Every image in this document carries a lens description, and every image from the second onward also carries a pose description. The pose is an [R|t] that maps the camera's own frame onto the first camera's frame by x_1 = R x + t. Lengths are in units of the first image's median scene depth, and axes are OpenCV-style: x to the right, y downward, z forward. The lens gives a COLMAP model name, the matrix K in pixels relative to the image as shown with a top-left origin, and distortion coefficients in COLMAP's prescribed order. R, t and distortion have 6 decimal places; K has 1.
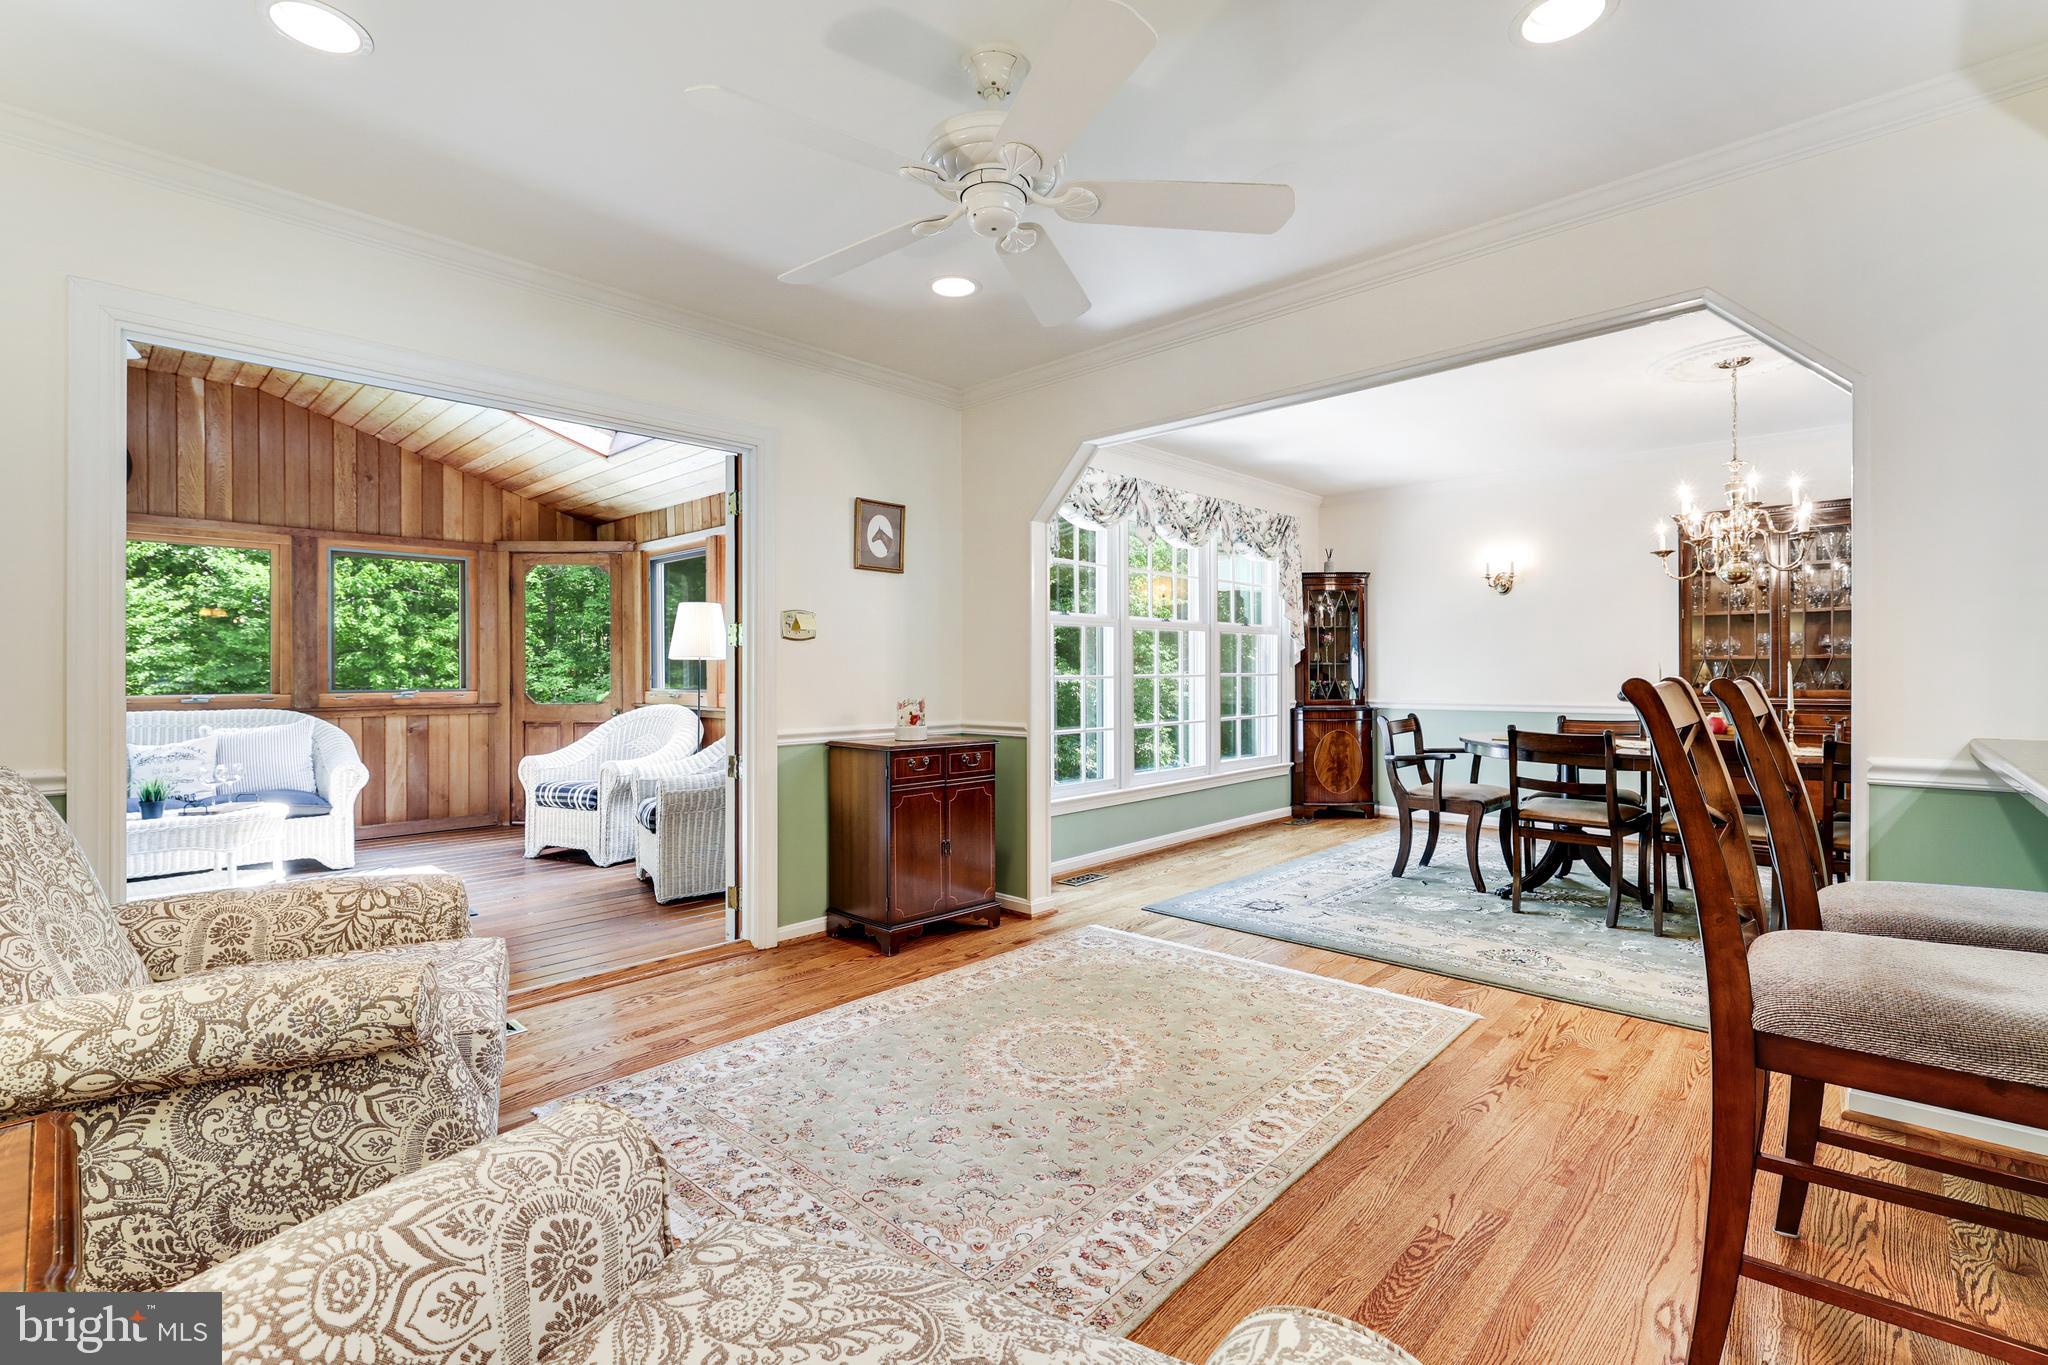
lens RADIAL K [[918.9, 0, 1027.9], [0, 918.9, 671.0], [0, 0, 1]] dist [0.000500, 0.000391]
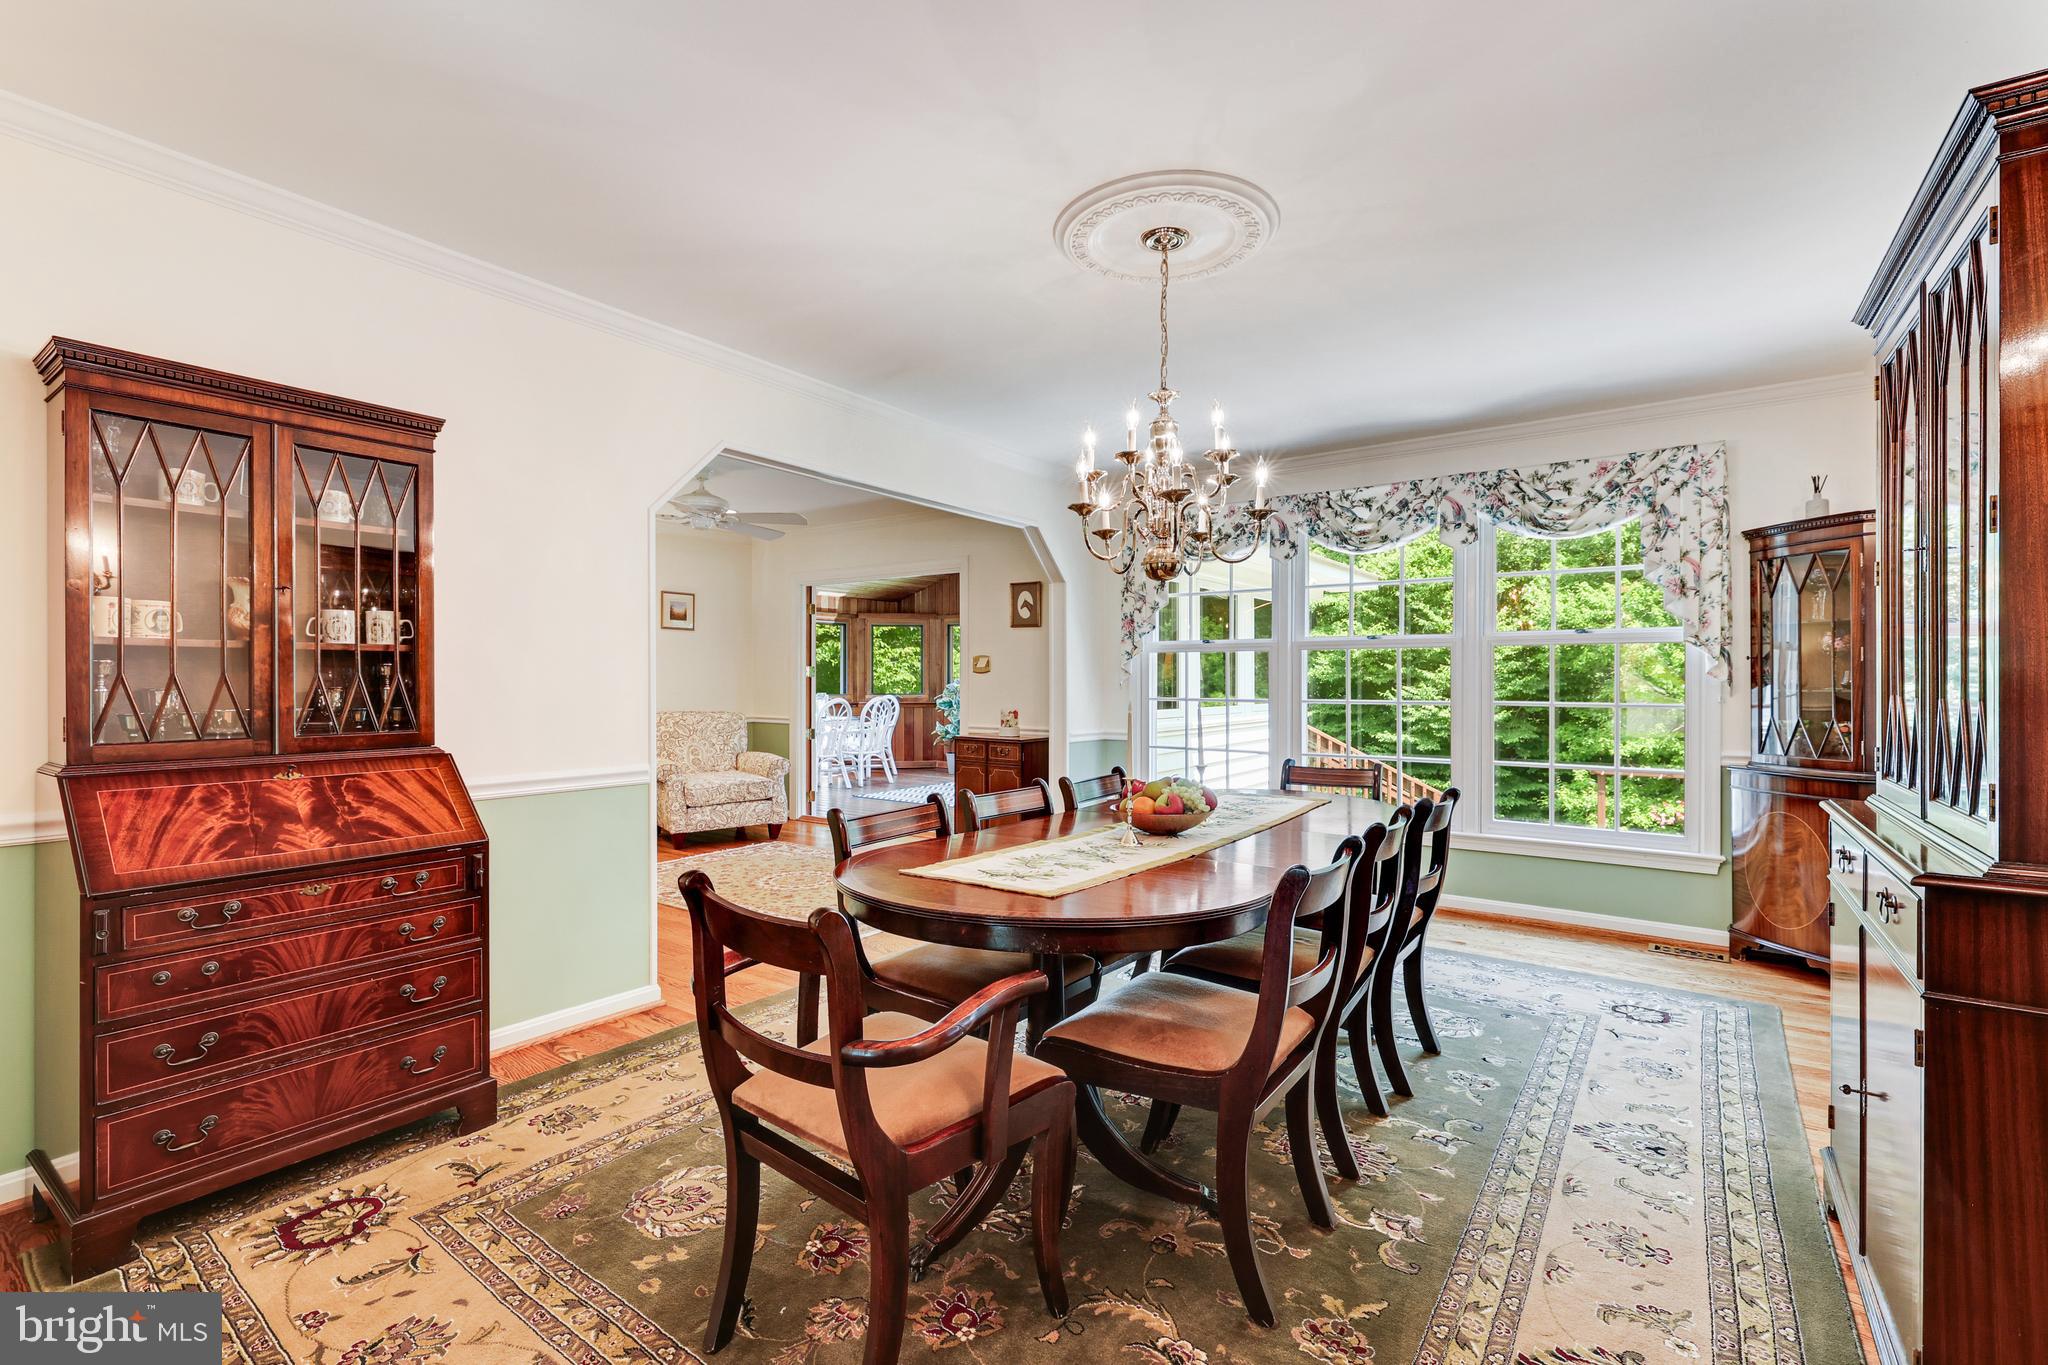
lens RADIAL K [[918.9, 0, 1018.3], [0, 918.9, 680.1], [0, 0, 1]] dist [0.000500, 0.000391]
pose [[0.114079, 0.005296, -0.993458, 1.468293], [-0.001539, 0.999986, 0.005154, -0.029126], [0.993471, 0.000941, 0.114085, 0.865453]]
